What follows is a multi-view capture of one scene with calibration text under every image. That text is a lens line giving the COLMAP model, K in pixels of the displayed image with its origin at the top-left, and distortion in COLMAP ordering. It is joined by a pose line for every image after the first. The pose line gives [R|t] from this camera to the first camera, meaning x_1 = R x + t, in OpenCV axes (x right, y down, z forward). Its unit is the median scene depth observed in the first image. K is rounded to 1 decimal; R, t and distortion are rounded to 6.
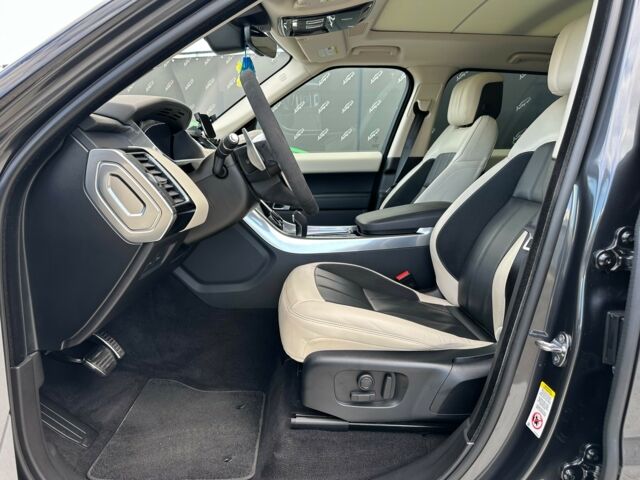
lens RADIAL K [[451.8, 0, 320.2], [0, 451.8, 241.3], [0, 0, 1]] dist [0.098259, -0.168736]
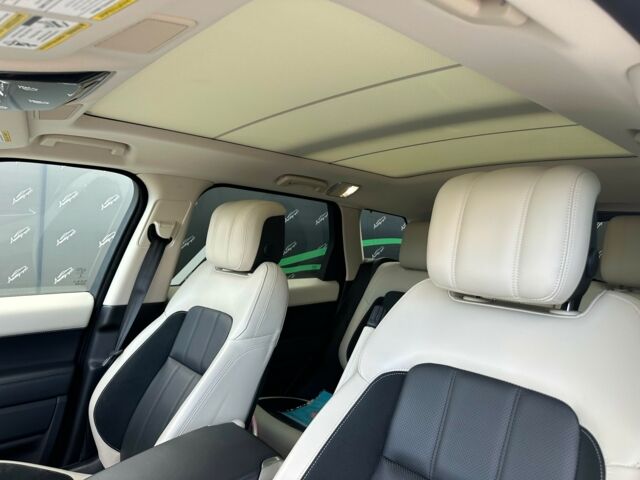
lens RADIAL K [[448.3, 0, 320.0], [0, 448.3, 240.0], [0, 0, 1]] dist [0.112883, -0.169158]
pose [[0.801572, 0.021845, 0.597499, 0.014340], [0.079425, 0.986585, -0.142622, -0.198751], [-0.592599, 0.161778, 0.789084, 0.400028]]
